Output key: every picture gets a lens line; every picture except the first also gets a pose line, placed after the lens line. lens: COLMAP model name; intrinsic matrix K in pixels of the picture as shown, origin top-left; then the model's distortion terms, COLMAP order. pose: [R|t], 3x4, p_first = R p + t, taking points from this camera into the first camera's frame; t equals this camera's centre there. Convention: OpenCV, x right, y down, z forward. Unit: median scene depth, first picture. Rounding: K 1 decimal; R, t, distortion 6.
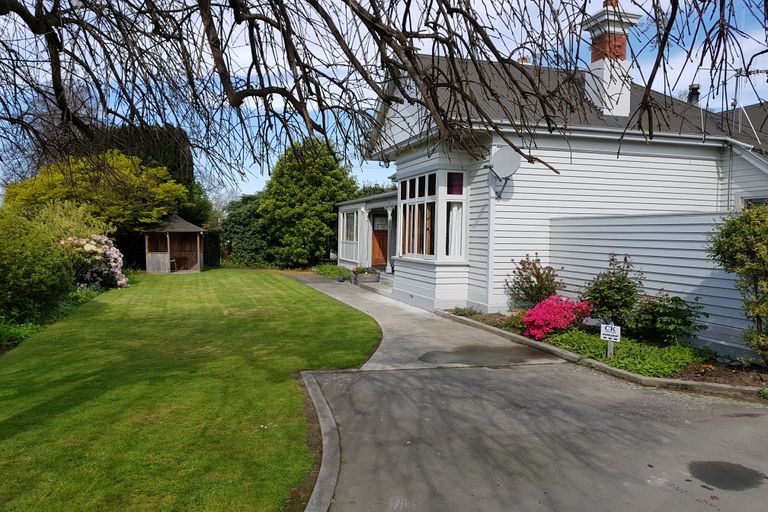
lens RADIAL K [[608.7, 0, 383.7], [0, 608.7, 255.6], [0, 0, 1]] dist [0.000335, -0.014331]
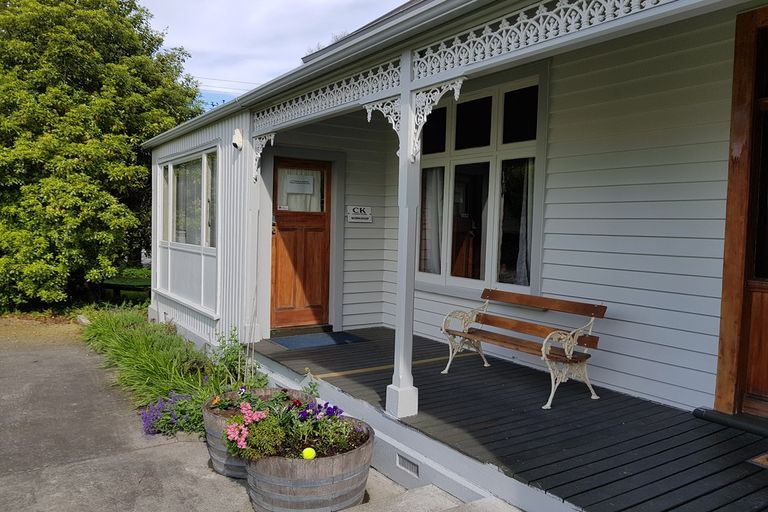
lens RADIAL K [[608.7, 0, 389.7], [0, 608.7, 257.1], [0, 0, 1]] dist [0.000335, -0.014331]
pose [[0.958901, -0.005874, 0.283679, -0.041245], [0.000541, 0.999822, 0.018873, -0.022324], [-0.283739, -0.017944, 0.958734, 0.611462]]
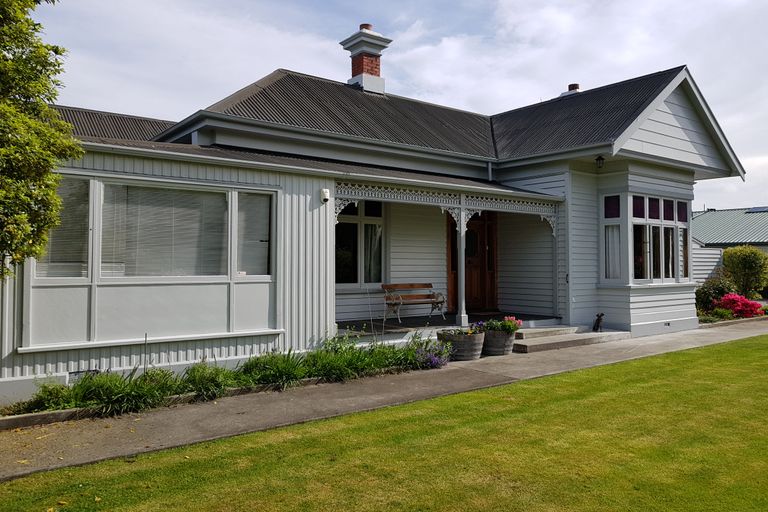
lens RADIAL K [[608.7, 0, 385.3], [0, 608.7, 255.2], [0, 0, 1]] dist [0.000335, -0.014331]
pose [[-0.348221, 0.005620, 0.937396, -0.380209], [0.029260, 0.999560, 0.004877, -0.031282], [-0.936956, 0.029126, -0.348232, 0.961832]]
